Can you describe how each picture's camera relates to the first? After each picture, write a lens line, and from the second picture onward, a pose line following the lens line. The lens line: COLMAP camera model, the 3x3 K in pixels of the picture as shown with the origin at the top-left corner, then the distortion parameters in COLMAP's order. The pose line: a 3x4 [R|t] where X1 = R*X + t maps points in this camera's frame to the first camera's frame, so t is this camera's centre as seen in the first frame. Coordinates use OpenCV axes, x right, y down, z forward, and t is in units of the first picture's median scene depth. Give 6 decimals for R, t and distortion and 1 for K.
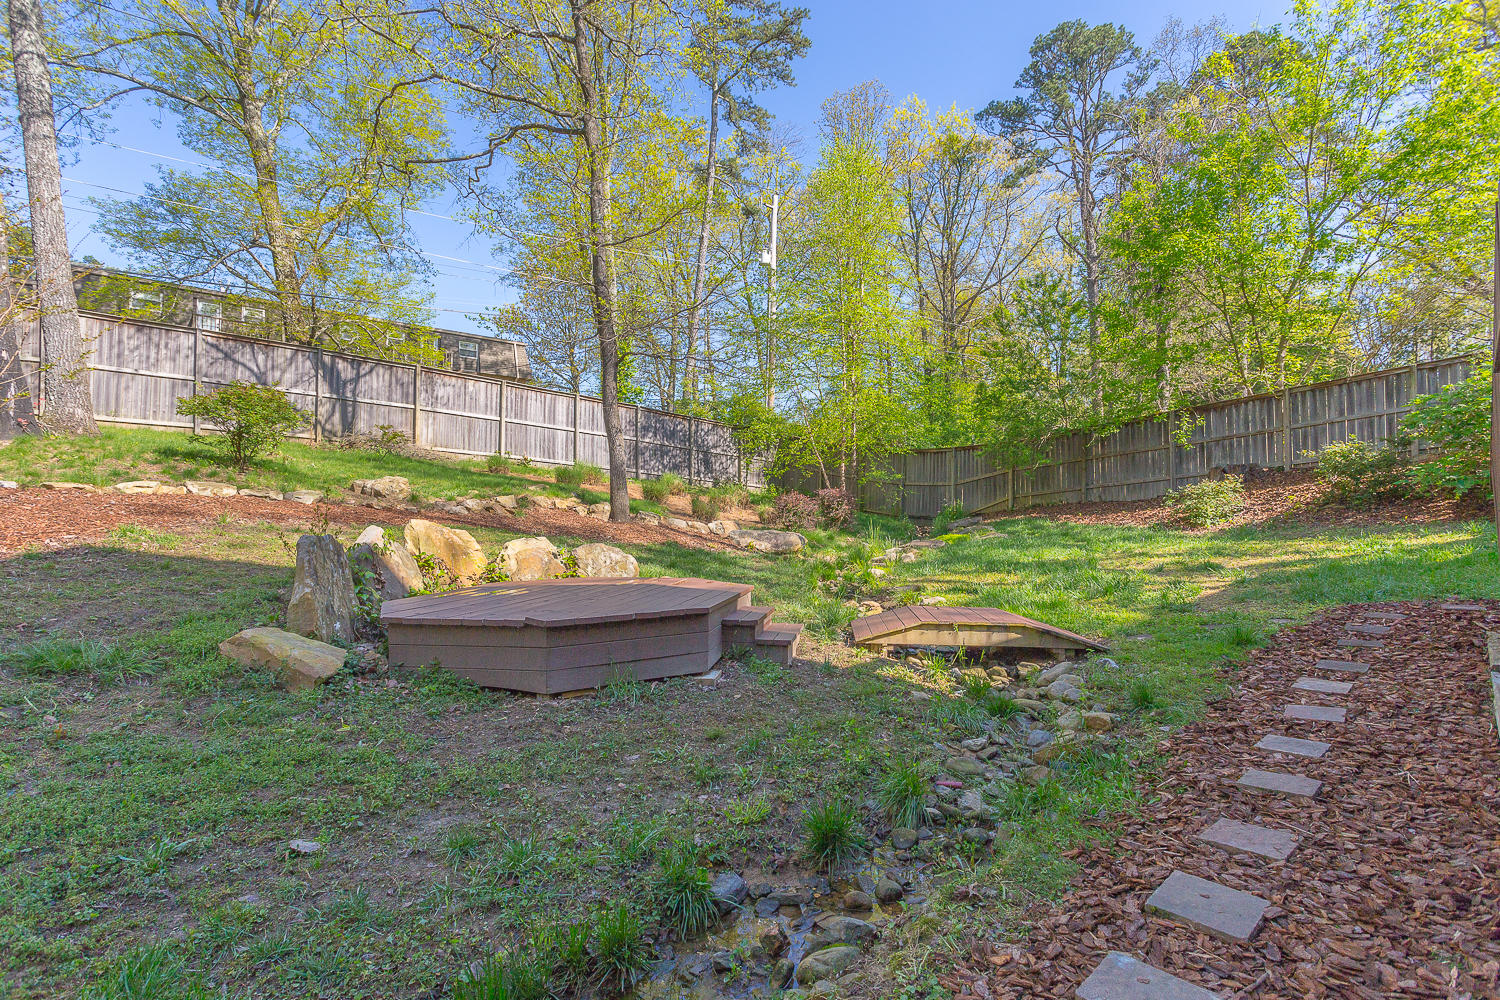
lens RADIAL K [[708.8, 0, 750.9], [0, 708.8, 493.7], [0, 0, 1]] dist [0.001714, 0.000878]
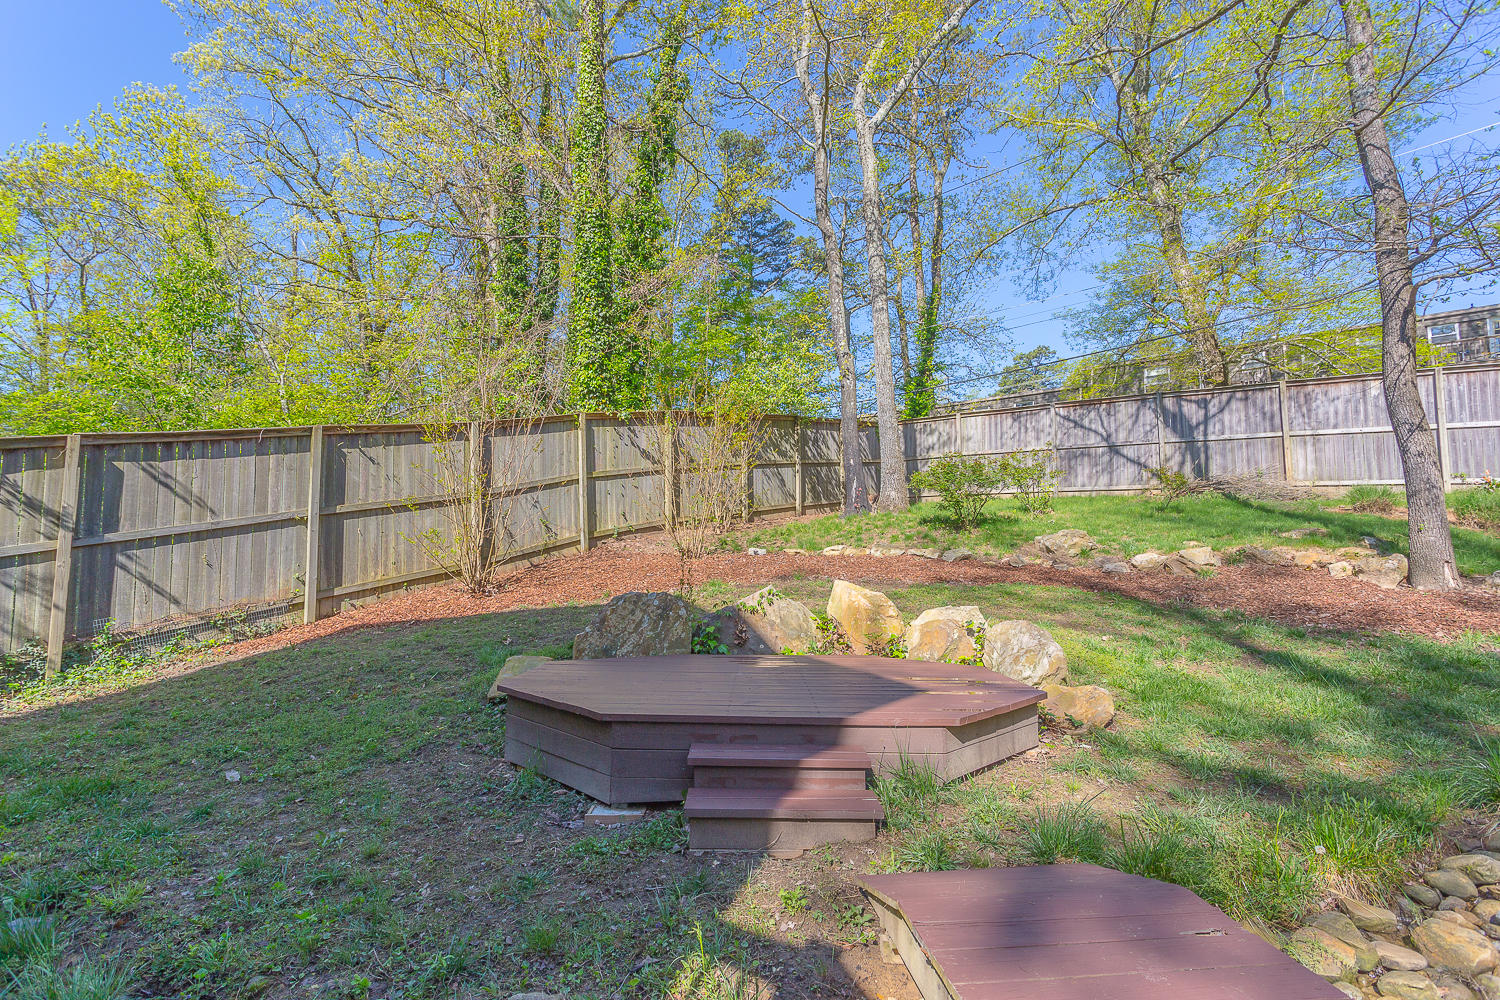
lens RADIAL K [[708.8, 0, 750.9], [0, 708.8, 493.7], [0, 0, 1]] dist [0.001714, 0.000878]
pose [[0.179467, -0.096522, -0.979017, 0.118711], [0.024839, 0.995302, -0.093574, 0.001665], [0.983450, -0.007524, 0.181021, 0.173753]]
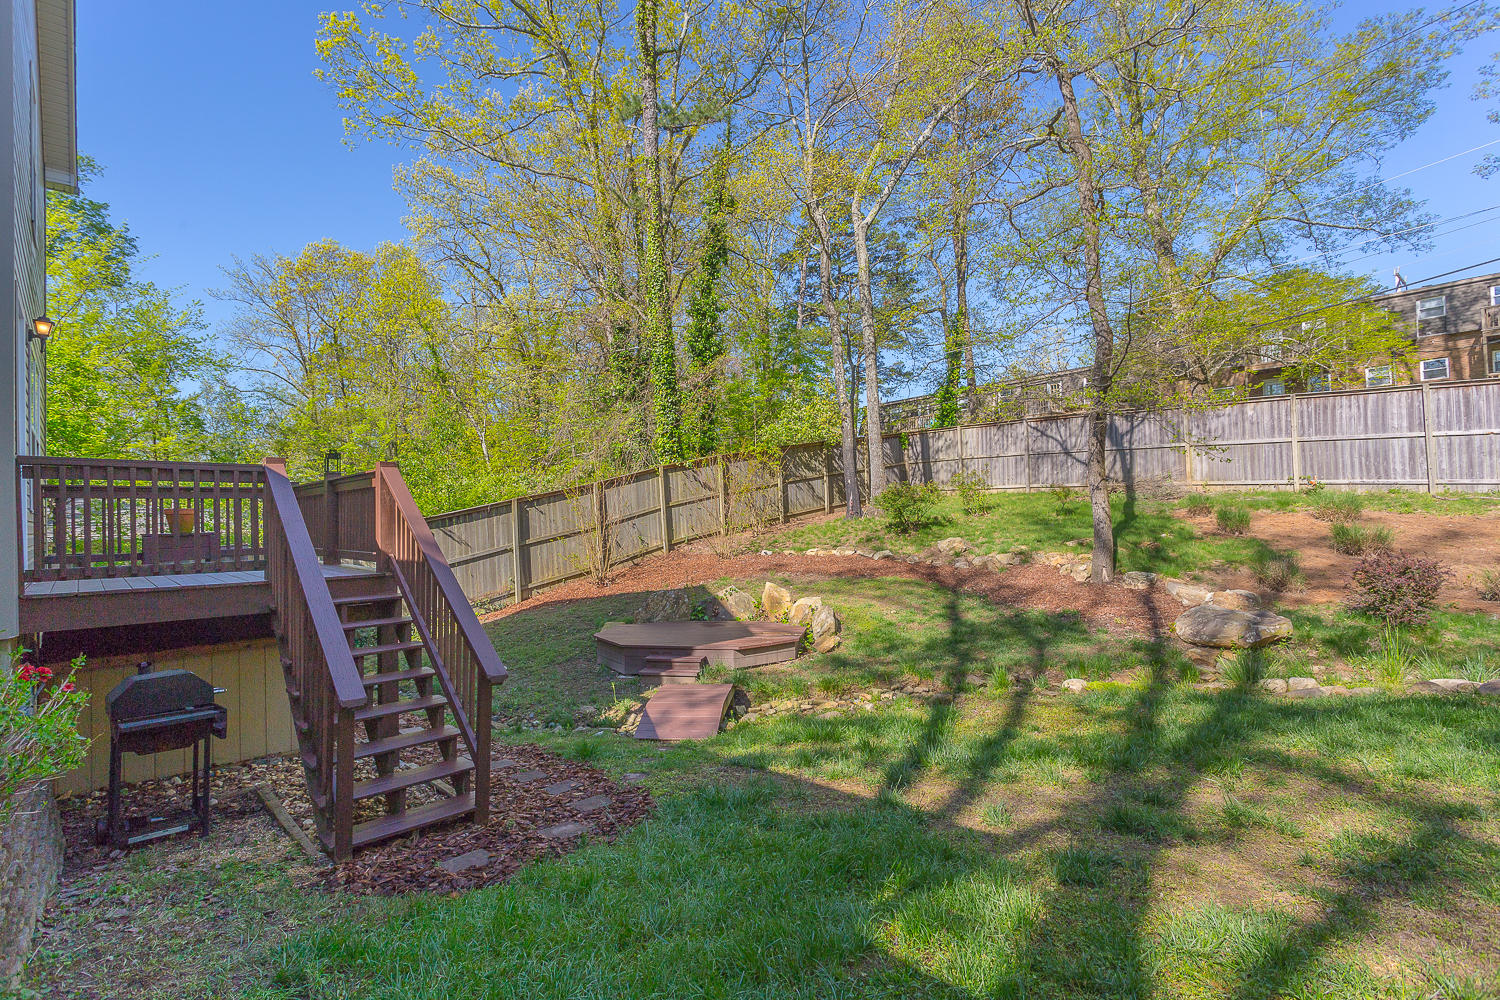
lens RADIAL K [[708.8, 0, 750.9], [0, 708.8, 493.7], [0, 0, 1]] dist [0.001714, 0.000878]
pose [[-0.026450, -0.033391, -0.999092, 0.357163], [0.058055, 0.997704, -0.034881, -0.033686], [0.997963, -0.058925, -0.024451, 0.251186]]
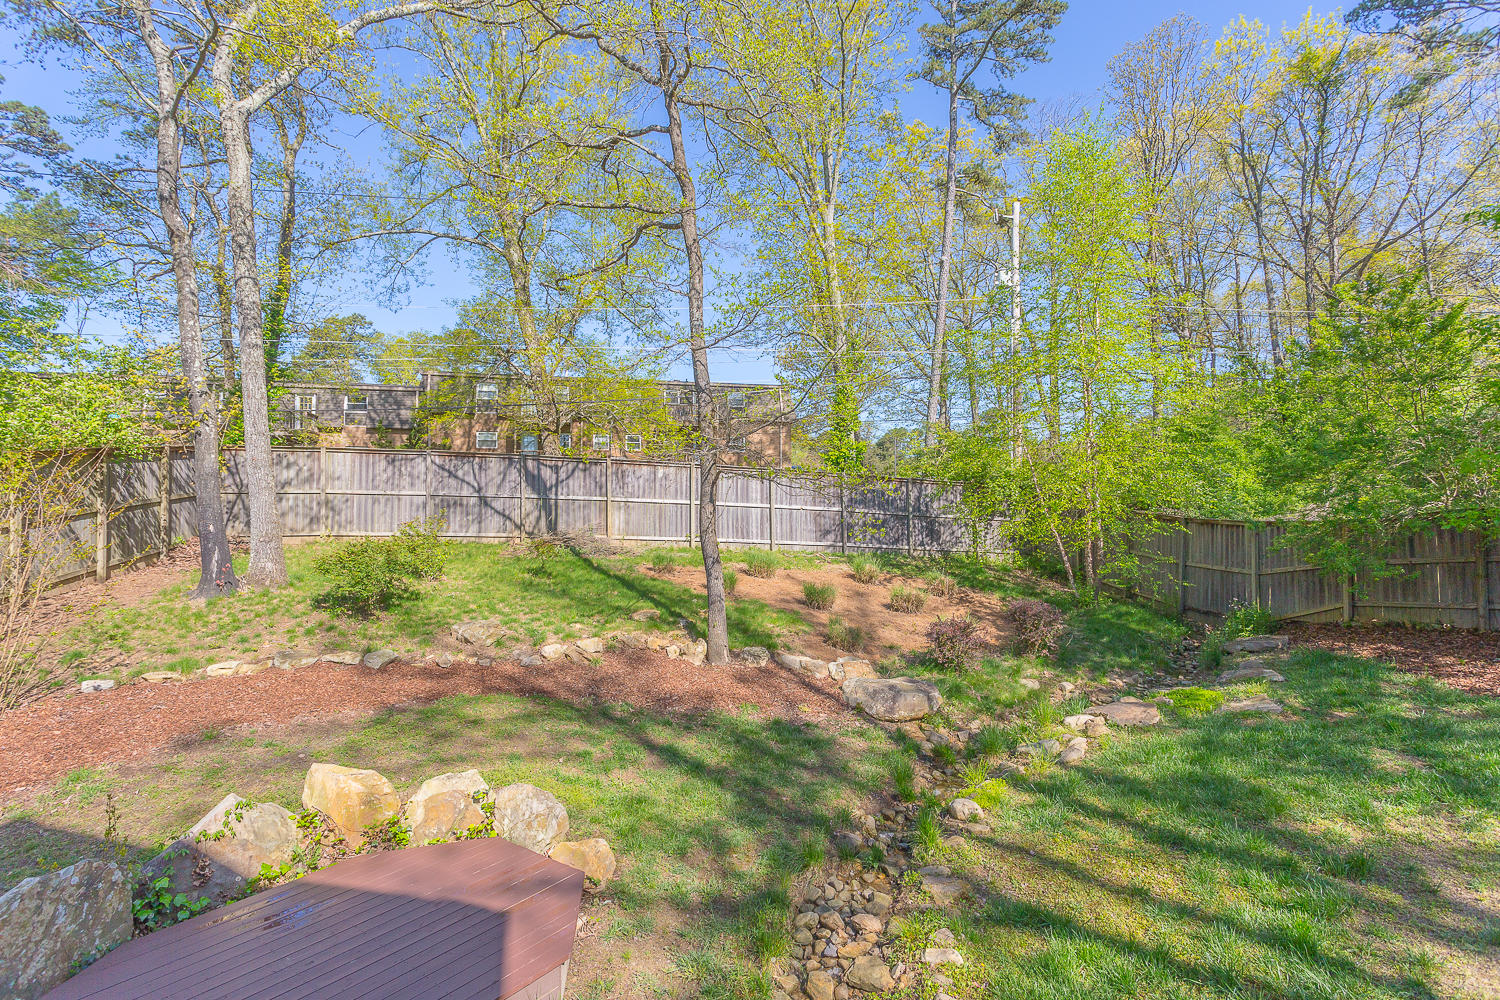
lens RADIAL K [[707.2, 0, 749.2], [0, 707.2, 495.4], [0, 0, 1]] dist [0.002794, 0.001142]
pose [[0.893826, -0.027742, -0.447555, 0.112156], [0.025899, 0.999612, -0.010238, -0.071418], [0.447666, -0.002440, 0.894198, 0.105433]]
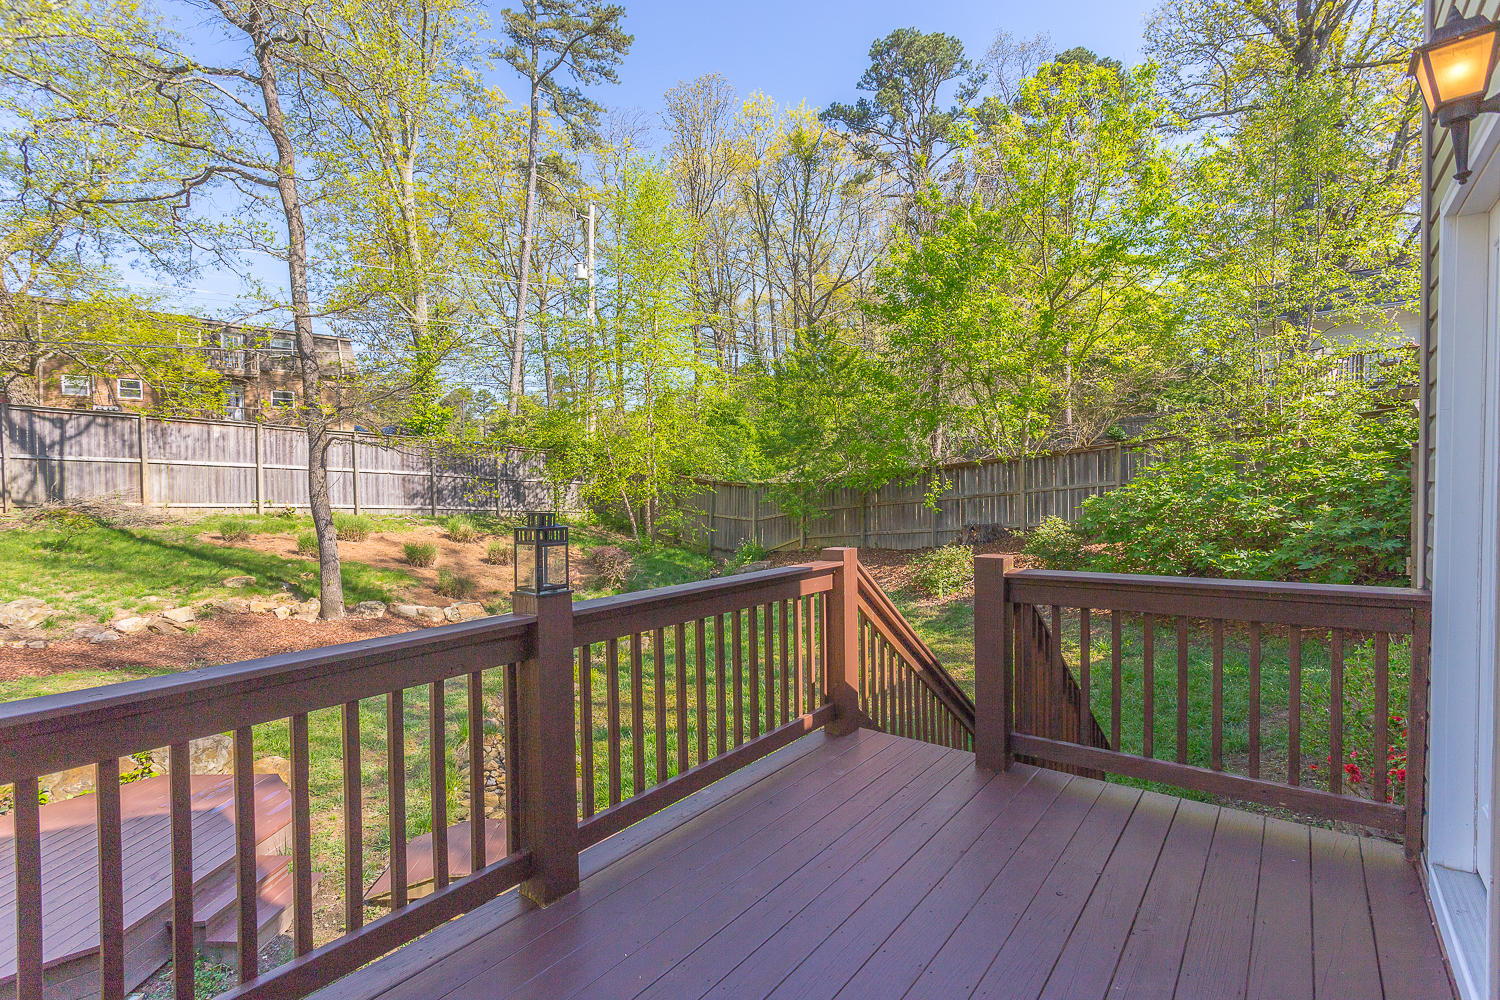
lens RADIAL K [[708.8, 0, 750.9], [0, 708.8, 493.7], [0, 0, 1]] dist [0.001714, 0.000878]
pose [[0.991064, -0.017786, 0.132199, 0.108788], [0.011181, 0.998659, 0.050541, -0.074939], [-0.132920, -0.048611, 0.989934, 0.004859]]
